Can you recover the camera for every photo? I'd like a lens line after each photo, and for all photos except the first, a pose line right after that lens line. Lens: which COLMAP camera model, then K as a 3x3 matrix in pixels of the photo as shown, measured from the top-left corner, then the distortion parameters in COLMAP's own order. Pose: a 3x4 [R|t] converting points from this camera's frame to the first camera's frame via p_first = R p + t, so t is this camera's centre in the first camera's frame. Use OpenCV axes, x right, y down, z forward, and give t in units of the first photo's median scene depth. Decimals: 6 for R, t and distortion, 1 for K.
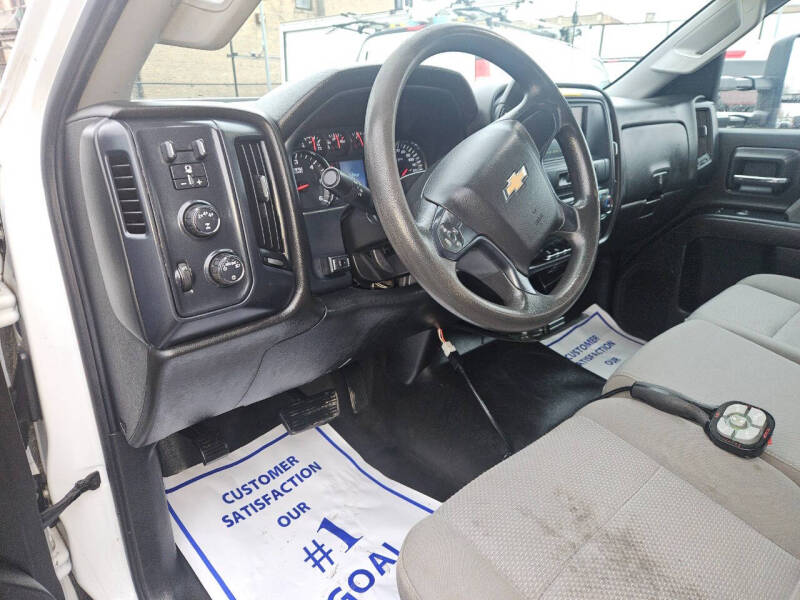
lens RADIAL K [[527.6, 0, 396.7], [0, 527.6, 298.3], [0, 0, 1]] dist [0.057982, -0.035239]
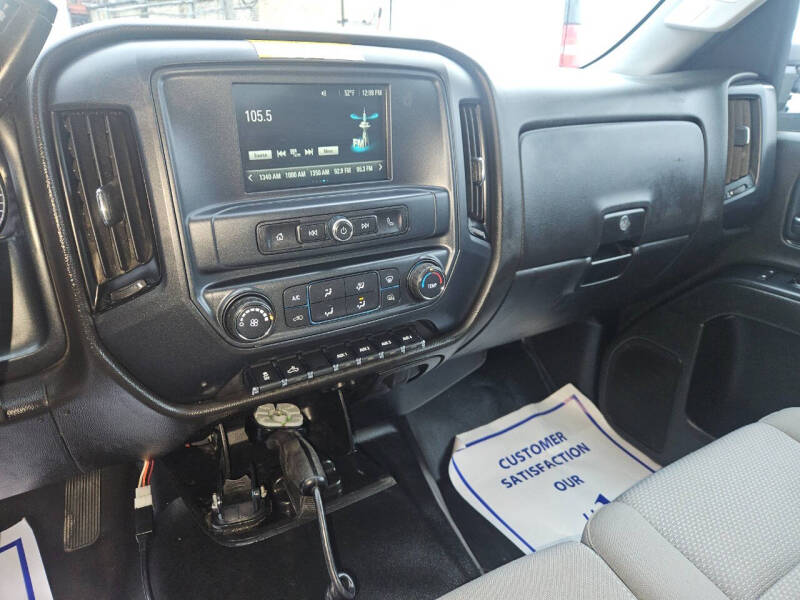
lens RADIAL K [[535.8, 0, 396.8], [0, 535.8, 299.6], [0, 0, 1]] dist [0.054953, -0.053478]
pose [[0.976322, 0.105446, -0.188884, 0.535668], [-0.096561, 0.993769, 0.055663, -0.215306], [0.193576, -0.036106, 0.980421, 0.569804]]
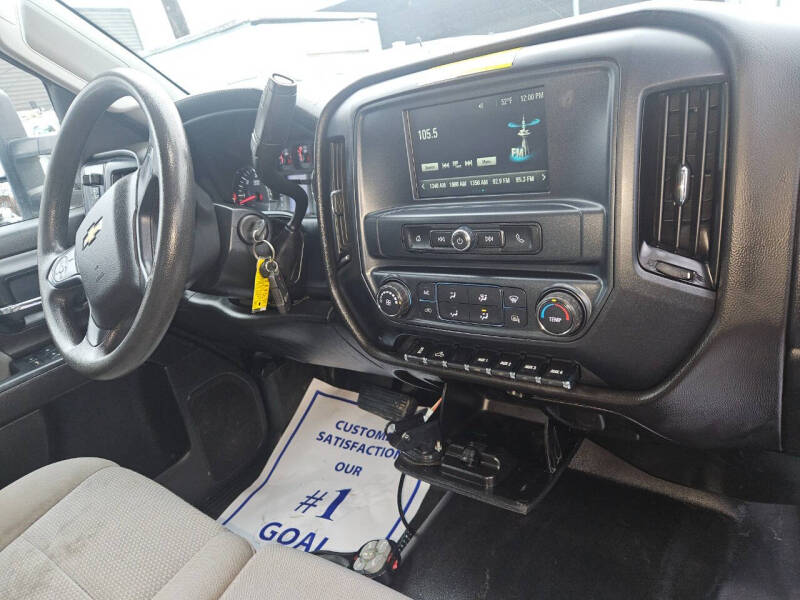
lens RADIAL K [[530.3, 0, 397.8], [0, 530.3, 301.7], [0, 0, 1]] dist [0.063478, -0.061886]
pose [[0.188040, 0.325813, -0.926545, 0.869652], [-0.172127, 0.939706, 0.295509, -0.332054], [0.966961, 0.103916, 0.232784, 0.876624]]
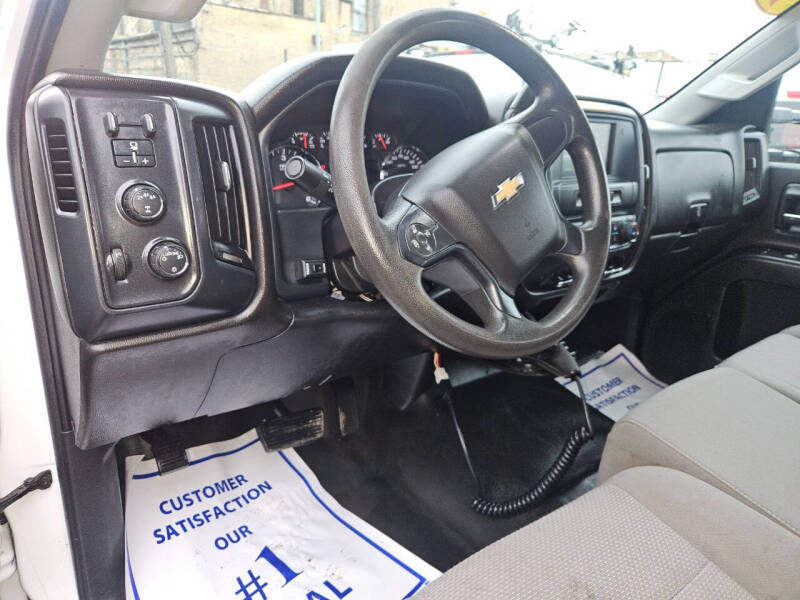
lens RADIAL K [[535.9, 0, 390.4], [0, 535.9, 301.6], [0, 0, 1]] dist [0.046245, -0.033151]
pose [[0.994032, 0.080627, -0.073484, 0.072838], [-0.083332, 0.995924, -0.034518, 0.009302], [0.070402, 0.040435, 0.996699, 0.068335]]
